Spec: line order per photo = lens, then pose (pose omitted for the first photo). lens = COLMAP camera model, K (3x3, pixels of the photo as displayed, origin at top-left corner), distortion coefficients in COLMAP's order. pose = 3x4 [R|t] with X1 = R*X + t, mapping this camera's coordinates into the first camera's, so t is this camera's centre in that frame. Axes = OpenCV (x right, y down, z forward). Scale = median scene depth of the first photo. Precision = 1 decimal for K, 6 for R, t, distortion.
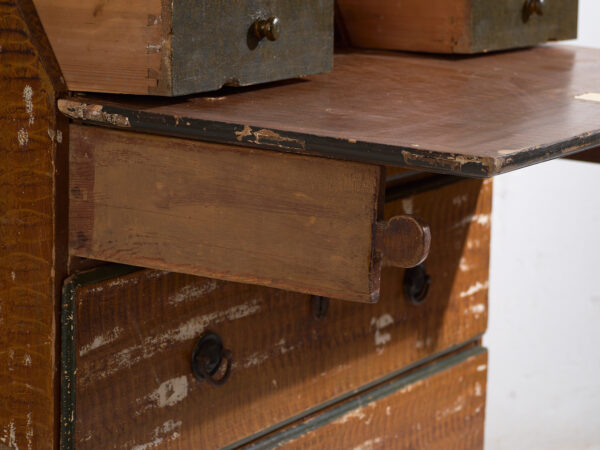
lens RADIAL K [[2378.5, 0, 302.0], [0, 2378.5, 221.3], [0, 0, 1]] dist [0.084073, 0.000000]
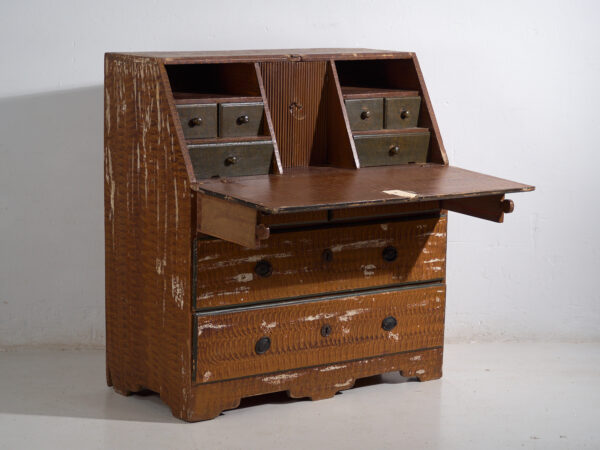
lens RADIAL K [[1766.1, 0, 306.7], [0, 1766.1, 240.9], [0, 0, 1]] dist [-0.053750, 0.000000]
pose [[0.899691, 0.063976, -0.431814, 1.035444], [-0.064396, 0.997831, 0.013664, -0.014775], [0.431751, 0.015514, 0.901859, -1.090928]]
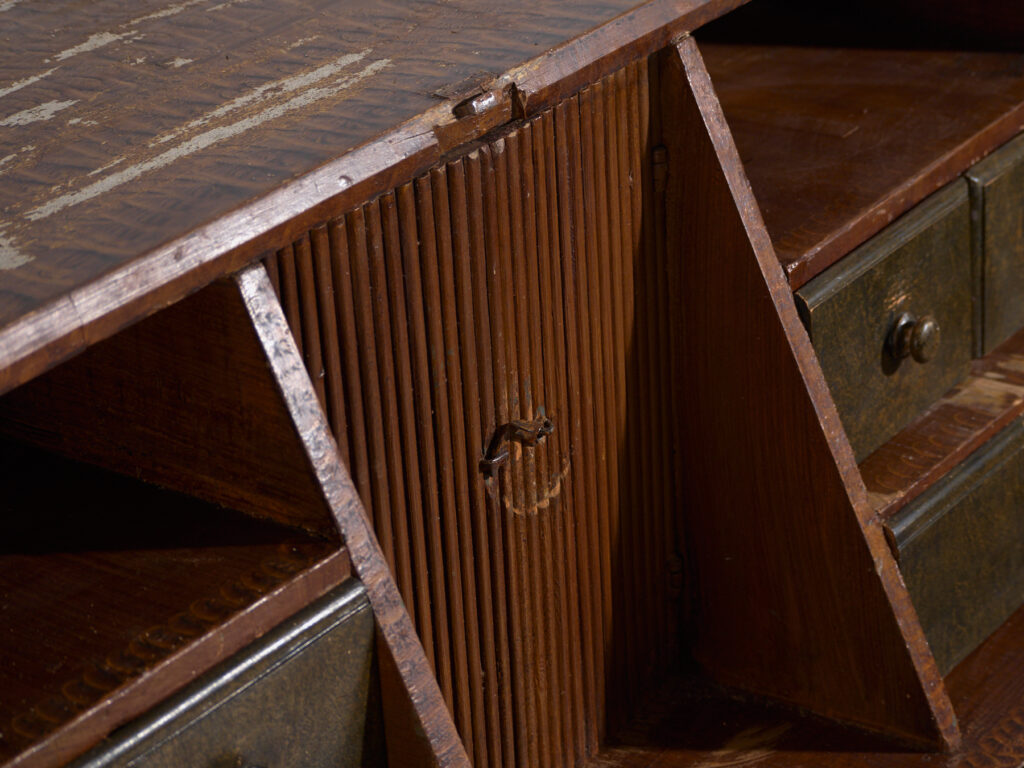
lens RADIAL K [[2701.8, 0, 509.5], [0, 2701.8, 386.5], [0, 0, 1]] dist [-0.008865, 0.000000]
pose [[0.982906, 0.003646, -0.184074, 0.036482], [0.053069, 0.951758, 0.302227, -0.337437], [0.176296, -0.306829, 0.935294, 0.643414]]
